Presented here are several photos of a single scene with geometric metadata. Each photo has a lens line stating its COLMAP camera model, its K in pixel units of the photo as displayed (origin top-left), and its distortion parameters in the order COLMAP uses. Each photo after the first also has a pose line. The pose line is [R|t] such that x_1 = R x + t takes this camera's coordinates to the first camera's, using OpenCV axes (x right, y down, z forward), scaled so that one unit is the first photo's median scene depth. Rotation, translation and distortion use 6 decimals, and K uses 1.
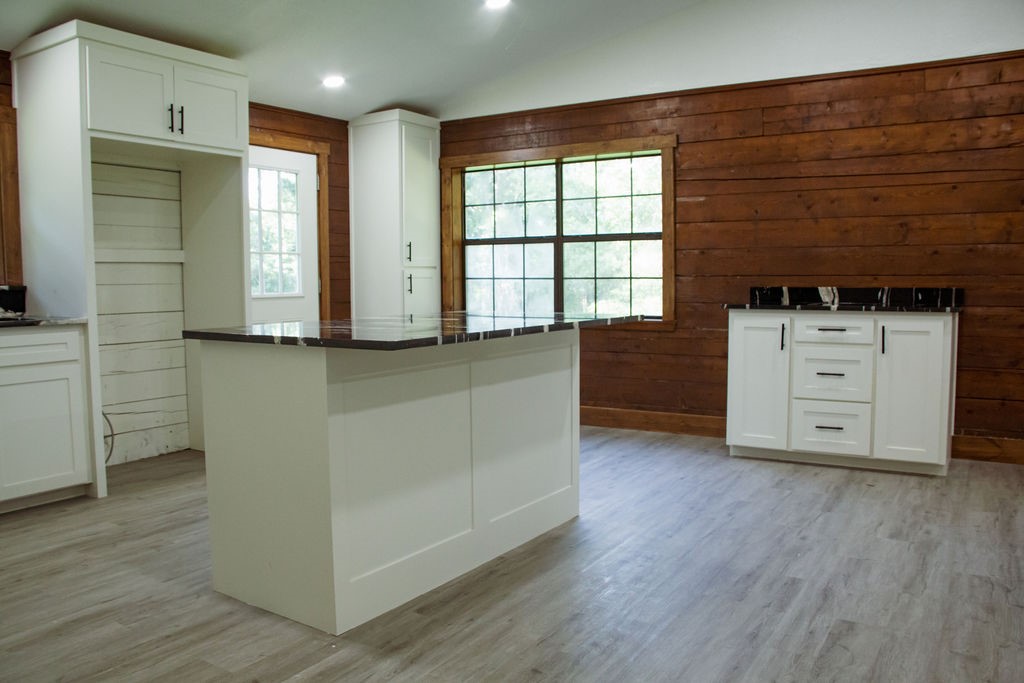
lens RADIAL K [[819.6, 0, 512.0], [0, 819.6, 341.5], [0, 0, 1]] dist [-0.162507, 0.110323]
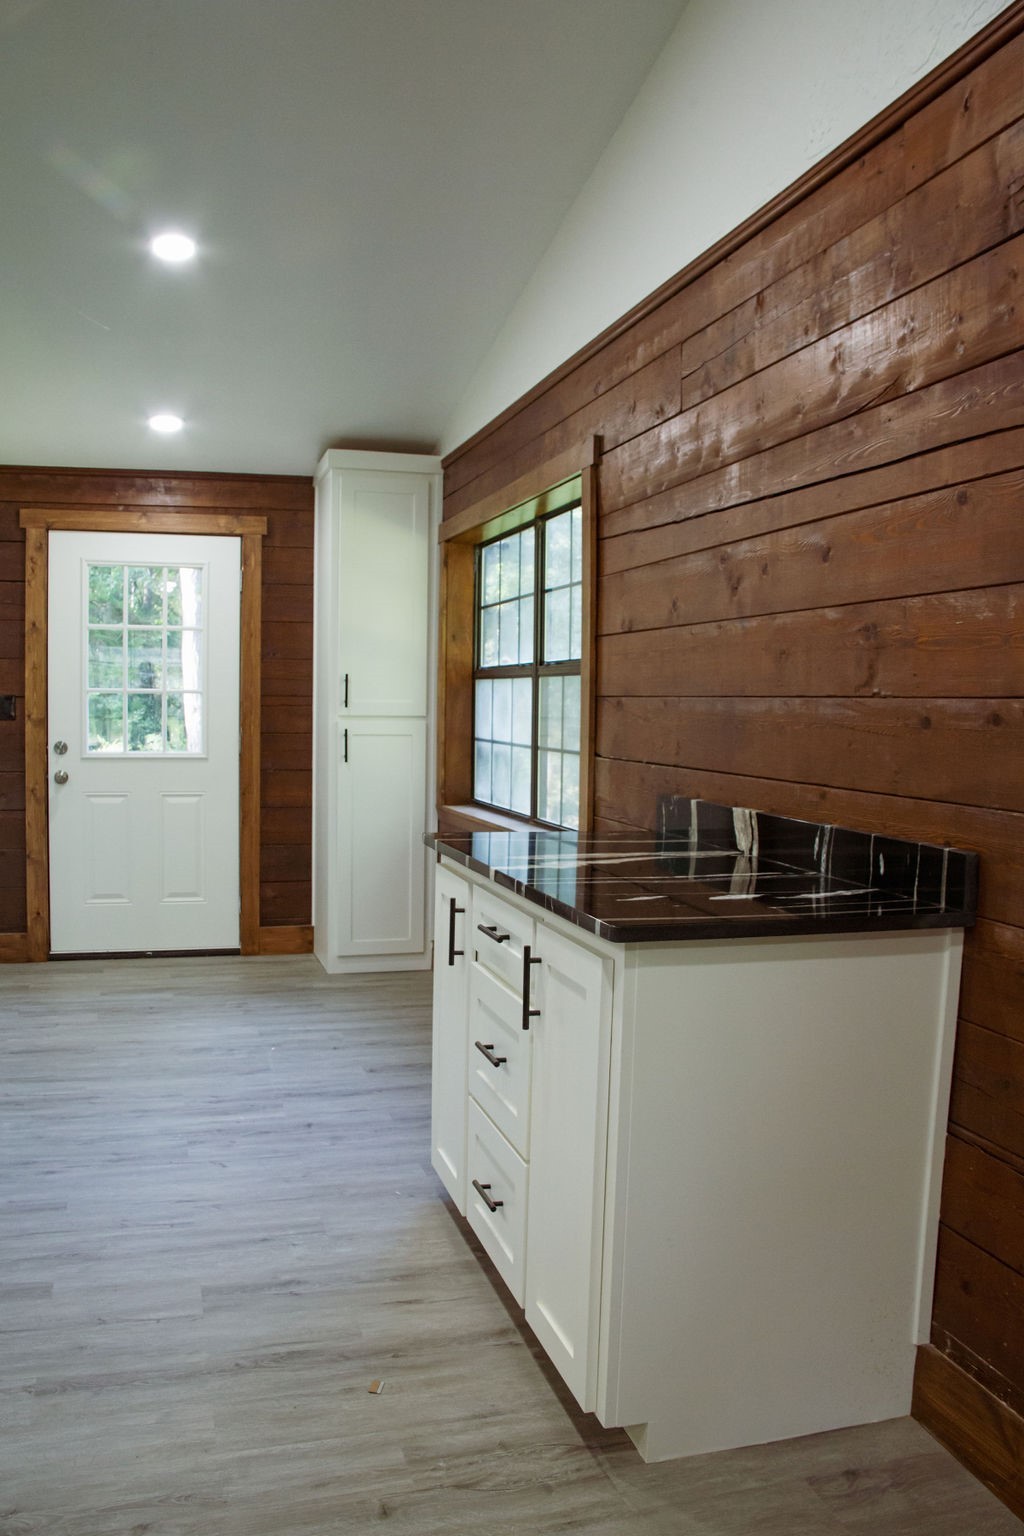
lens RADIAL K [[1229.3, 0, 506.1], [0, 1229.3, 785.3], [0, 0, 1]] dist [-0.162507, 0.110323]
pose [[0.744797, 0.064883, -0.664129, 0.638705], [-0.073106, 0.997205, 0.015437, -0.075191], [0.663274, 0.037054, 0.747459, 0.491115]]
